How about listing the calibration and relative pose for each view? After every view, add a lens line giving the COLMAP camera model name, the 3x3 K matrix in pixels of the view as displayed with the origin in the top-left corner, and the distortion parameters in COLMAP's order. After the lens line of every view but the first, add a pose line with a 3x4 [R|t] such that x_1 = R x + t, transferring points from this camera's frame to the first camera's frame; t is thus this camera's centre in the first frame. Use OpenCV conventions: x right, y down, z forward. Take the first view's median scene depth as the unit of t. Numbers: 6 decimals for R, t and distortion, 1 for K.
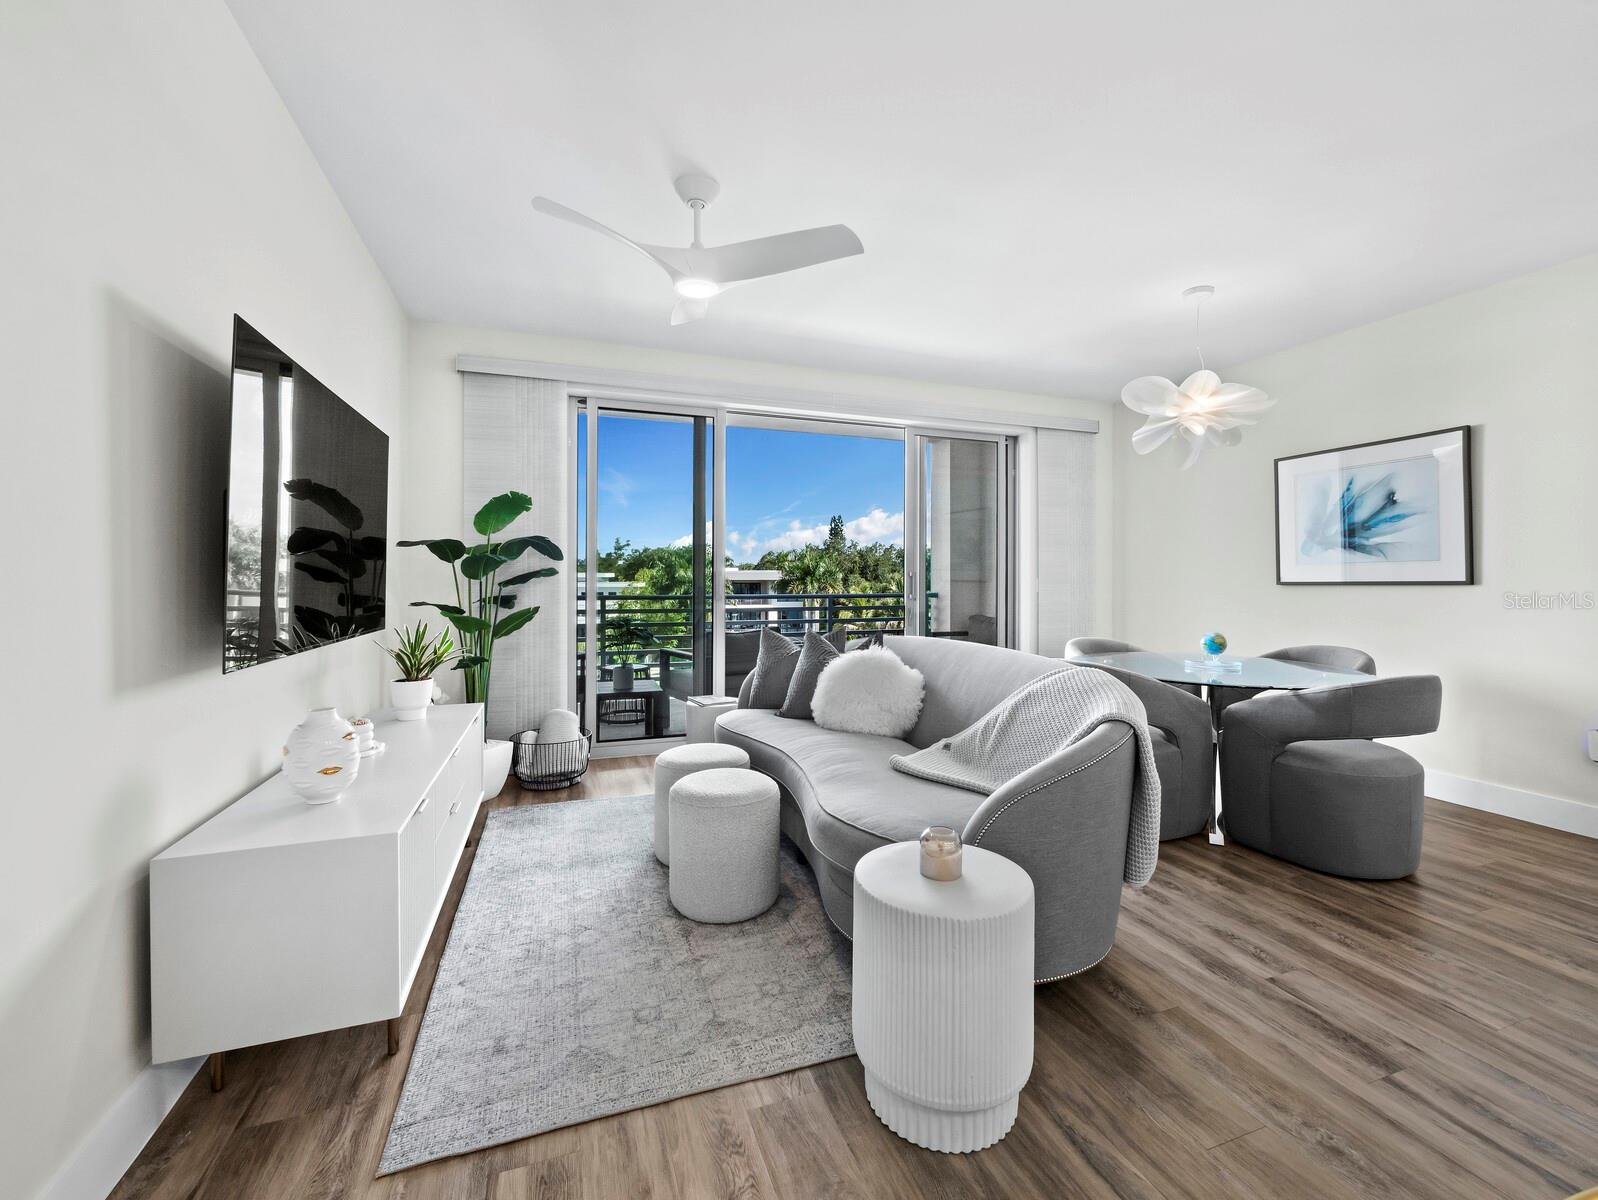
lens RADIAL K [[675.5, 0, 802.4], [0, 675.5, 596.0], [0, 0, 1]] dist [-0.004617, -0.000387]
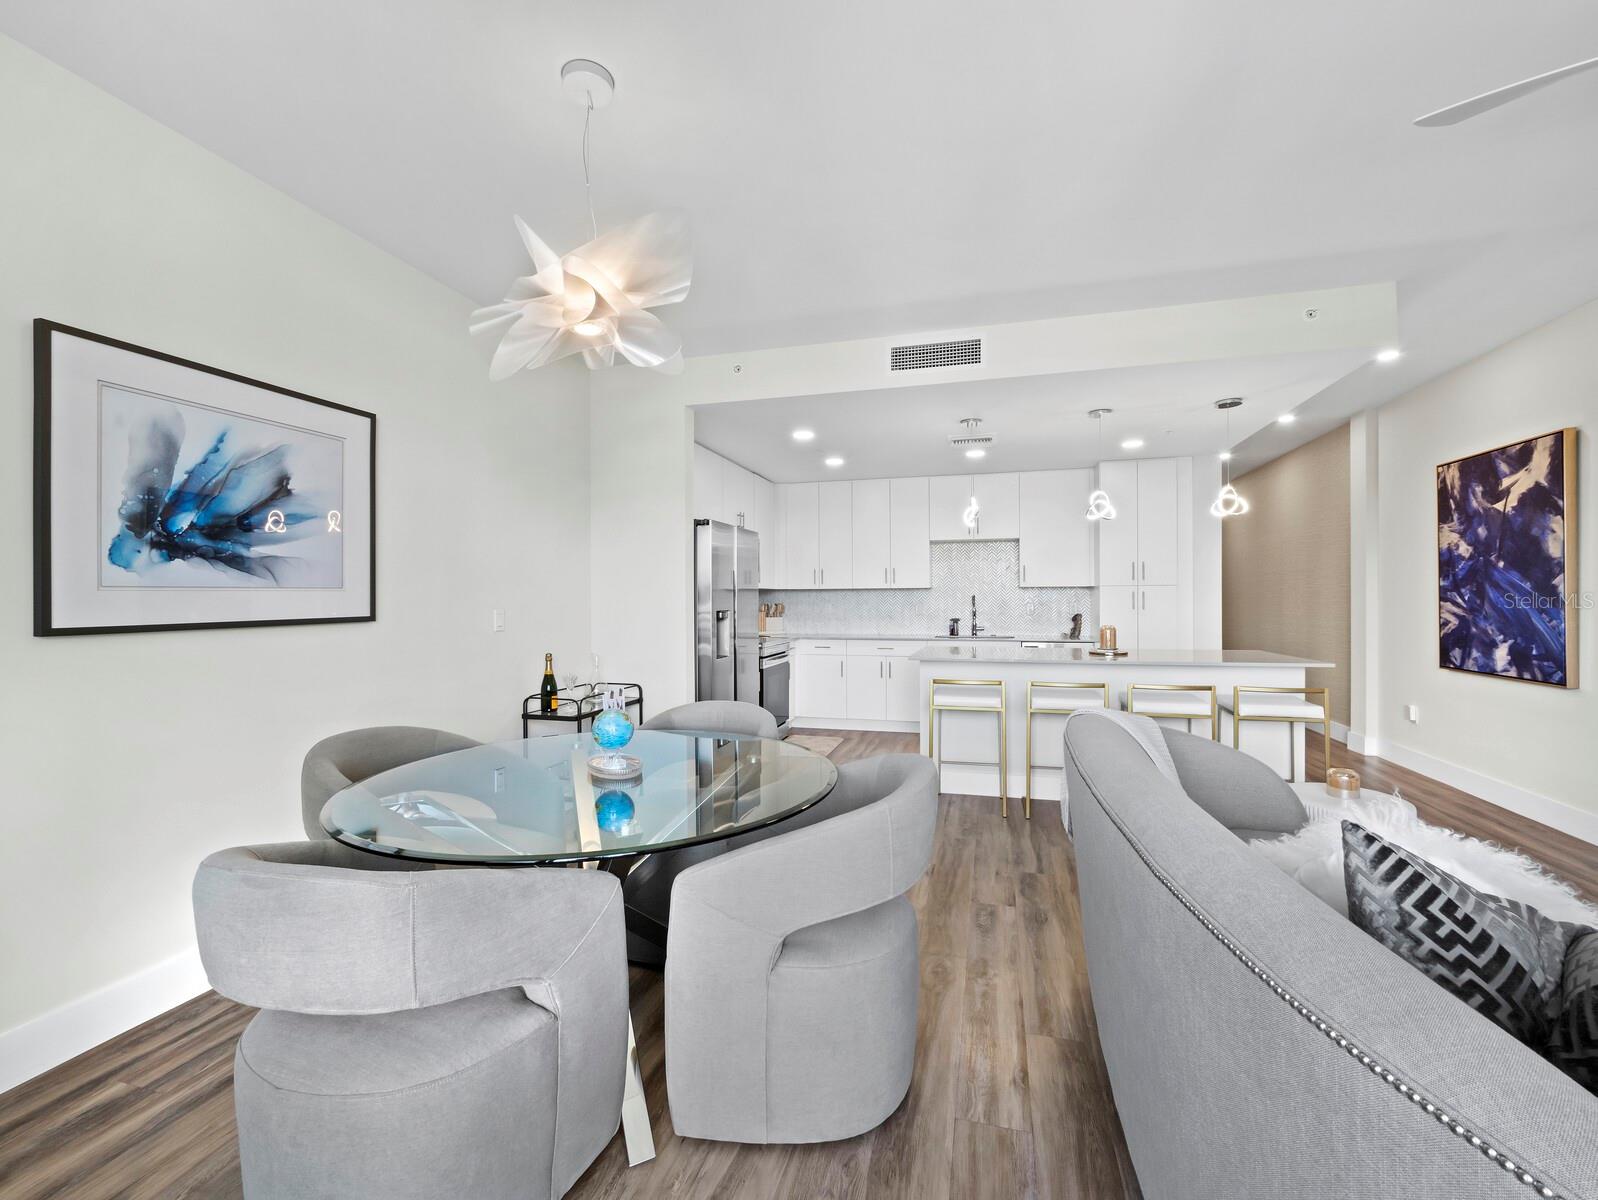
lens RADIAL K [[675.5, 0, 802.4], [0, 675.5, 596.0], [0, 0, 1]] dist [-0.004617, -0.000387]
pose [[-0.812791, 0.006896, 0.582515, 0.132478], [0.019764, 0.999681, 0.015742, -0.045502], [-0.582220, 0.024307, -0.812668, 1.274192]]
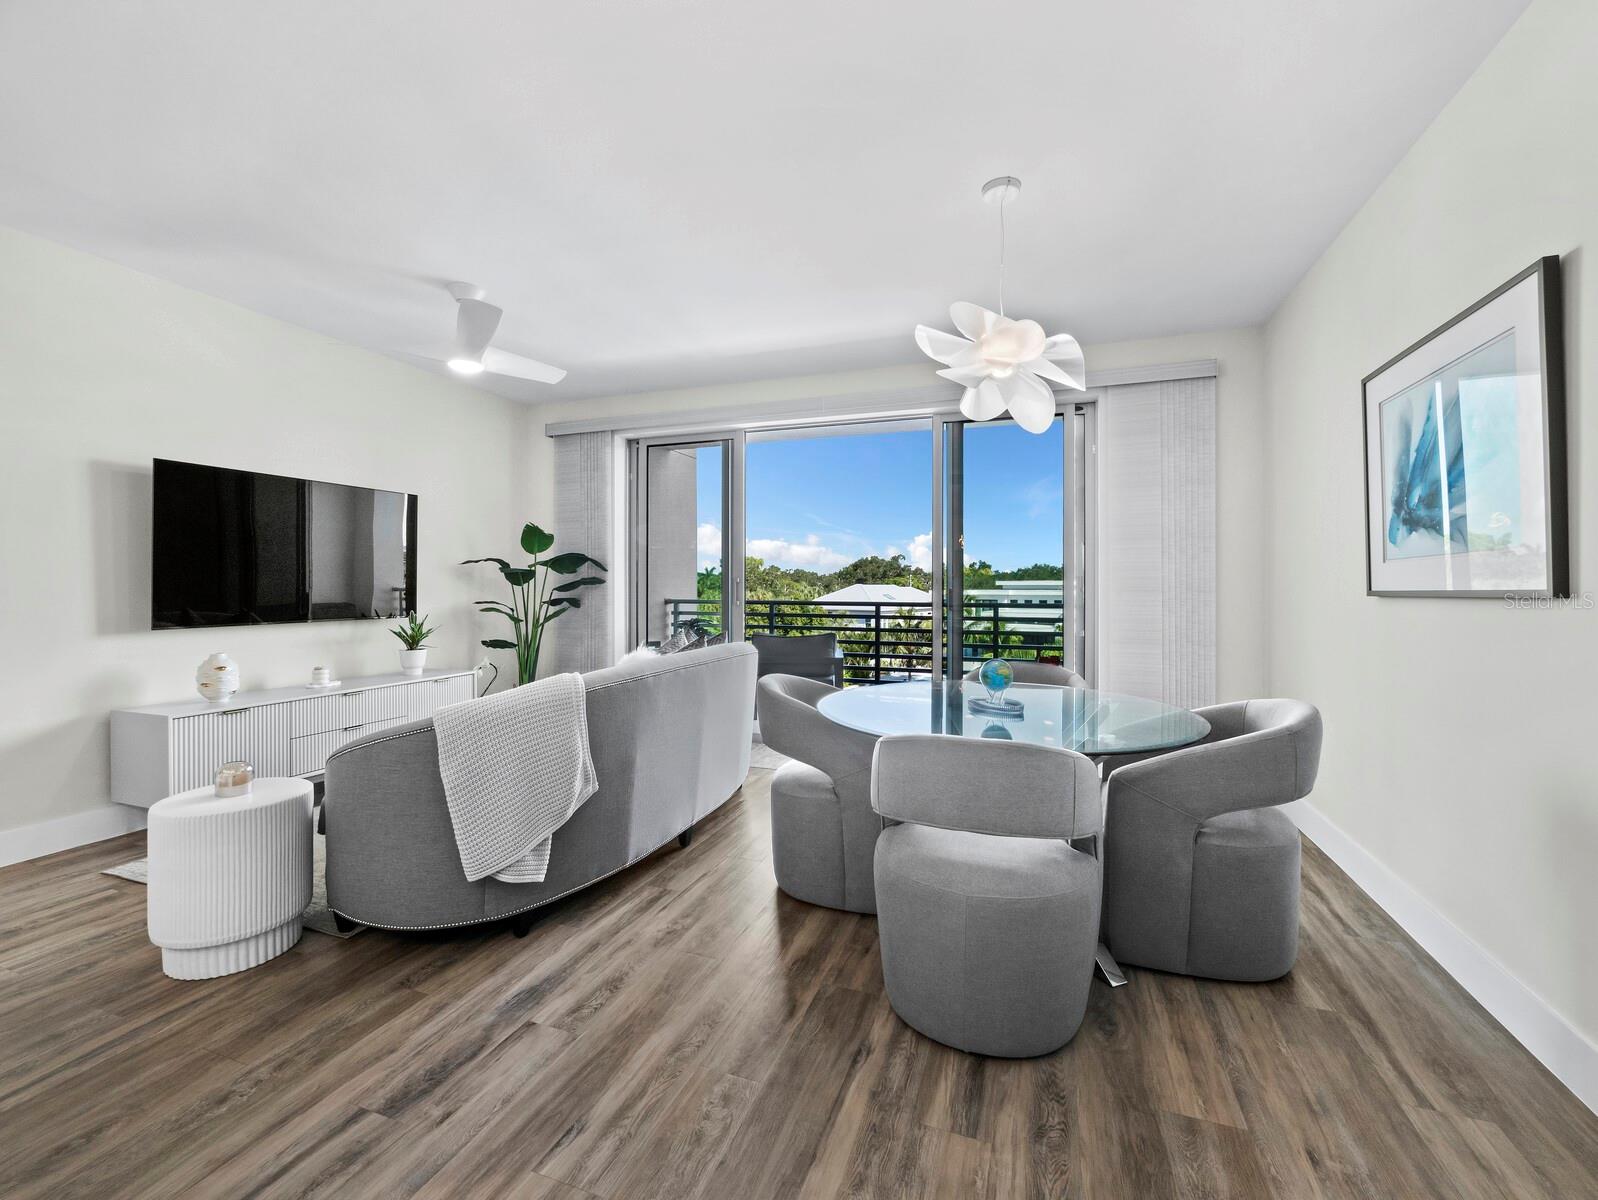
lens RADIAL K [[674.9, 0, 797.4], [0, 674.9, 605.2], [0, 0, 1]] dist [-0.003929, -0.000174]
pose [[0.762688, 0.018586, -0.646499, 0.846886], [-0.017459, 0.999814, 0.008148, -0.006041], [0.646530, 0.005073, 0.762871, 0.291646]]
